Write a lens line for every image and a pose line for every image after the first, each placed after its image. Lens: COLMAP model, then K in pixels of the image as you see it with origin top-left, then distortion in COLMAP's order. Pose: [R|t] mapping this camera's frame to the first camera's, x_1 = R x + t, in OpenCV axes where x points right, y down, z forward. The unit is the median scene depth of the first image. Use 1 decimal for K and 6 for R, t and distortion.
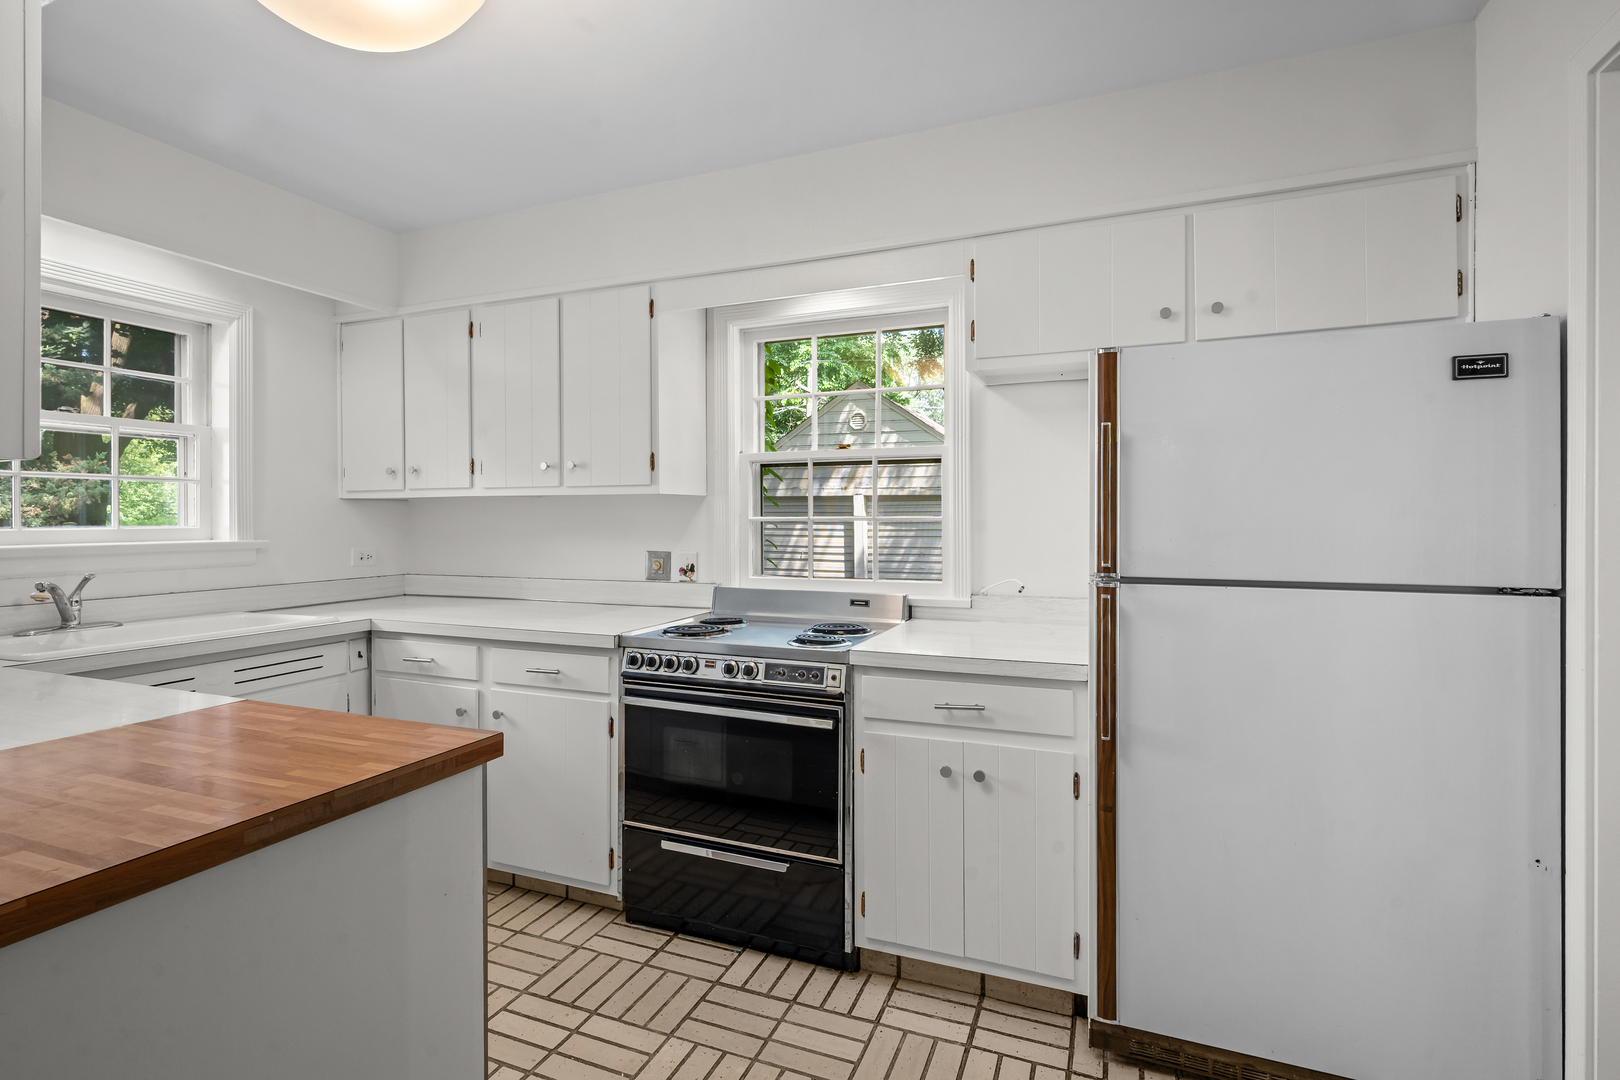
lens RADIAL K [[762.6, 0, 811.3], [0, 762.6, 531.2], [0, 0, 1]] dist [0.001508, 0.000161]
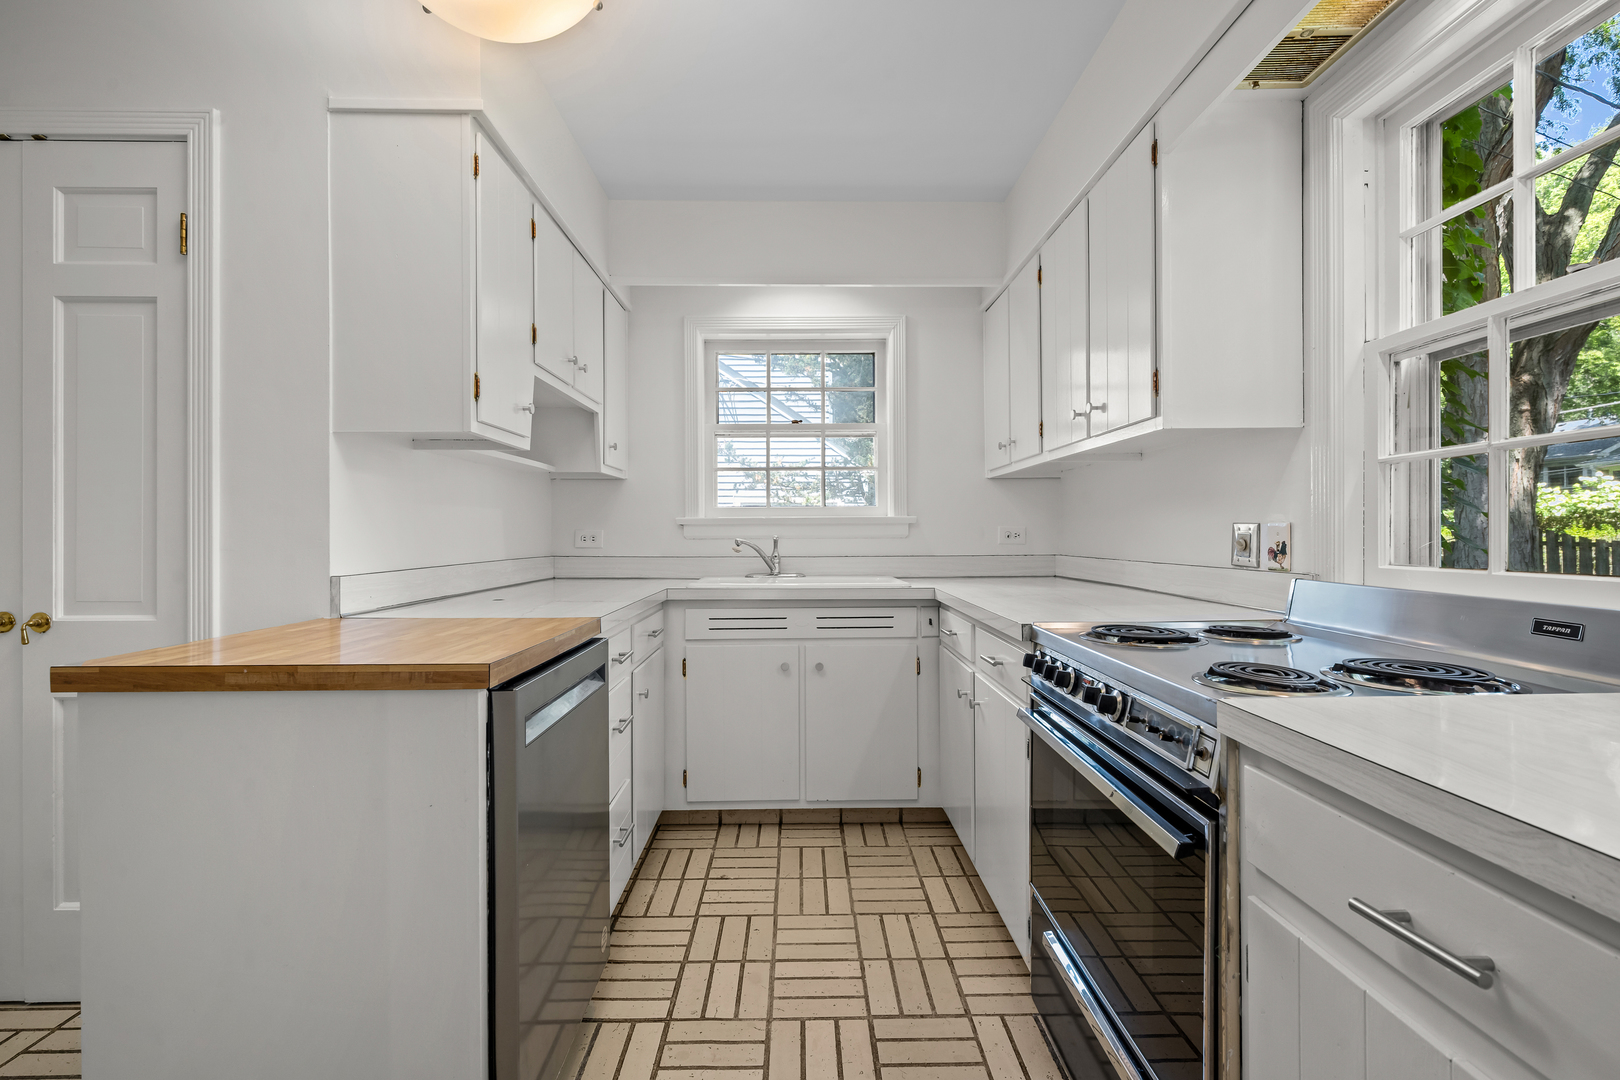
lens RADIAL K [[735.9, 0, 810.0], [0, 735.9, 540.0], [0, 0, 1]] dist [0.009052, 0.000053]
pose [[0.389581, 0.008976, -0.920948, 0.268570], [-0.008642, 0.999944, 0.006091, 0.045399], [0.920952, 0.005586, 0.389637, 0.456419]]
